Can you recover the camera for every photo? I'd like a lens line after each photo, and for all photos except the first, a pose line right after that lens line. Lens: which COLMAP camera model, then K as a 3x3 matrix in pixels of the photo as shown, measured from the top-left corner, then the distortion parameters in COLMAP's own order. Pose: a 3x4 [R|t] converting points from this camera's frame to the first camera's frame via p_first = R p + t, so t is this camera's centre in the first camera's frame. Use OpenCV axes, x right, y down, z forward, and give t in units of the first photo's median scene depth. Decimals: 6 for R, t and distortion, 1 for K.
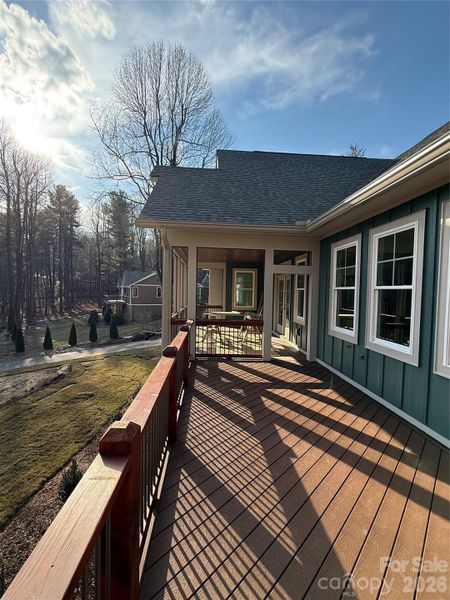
lens RADIAL K [[275.0, 0, 223.6], [0, 275.0, 301.5], [0, 0, 1]] dist [-0.002422, -0.000026]
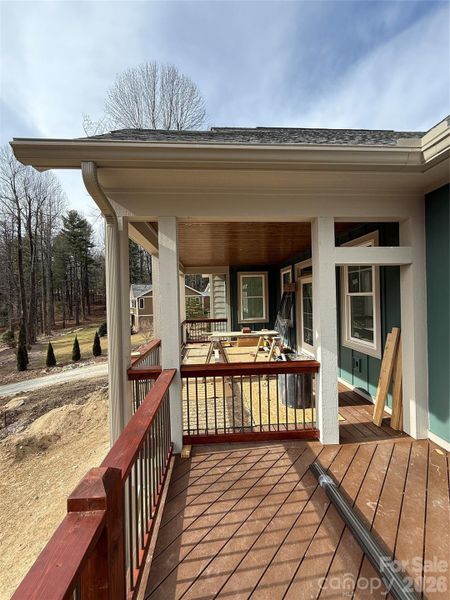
lens RADIAL K [[239.0, 0, 222.2], [0, 239.0, 296.4], [0, 0, 1]] dist [-0.002581, 0.000672]
pose [[0.998864, -0.046967, -0.008099, -0.010652], [0.046543, 0.997840, -0.046368, -0.018994], [0.010259, 0.045939, 0.998892, 0.302937]]
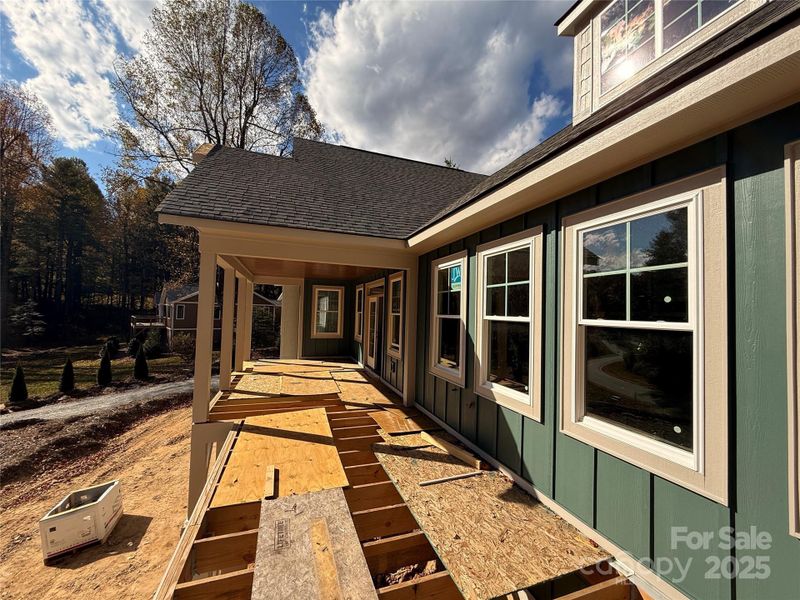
lens RADIAL K [[318.6, 0, 398.2], [0, 318.6, 301.6], [0, 0, 1]] dist [-0.002581, 0.000672]
pose [[0.961090, 0.013511, 0.275906, 0.017341], [0.004854, 0.997823, -0.065769, -0.013255], [-0.276194, 0.064549, 0.958932, 0.061029]]
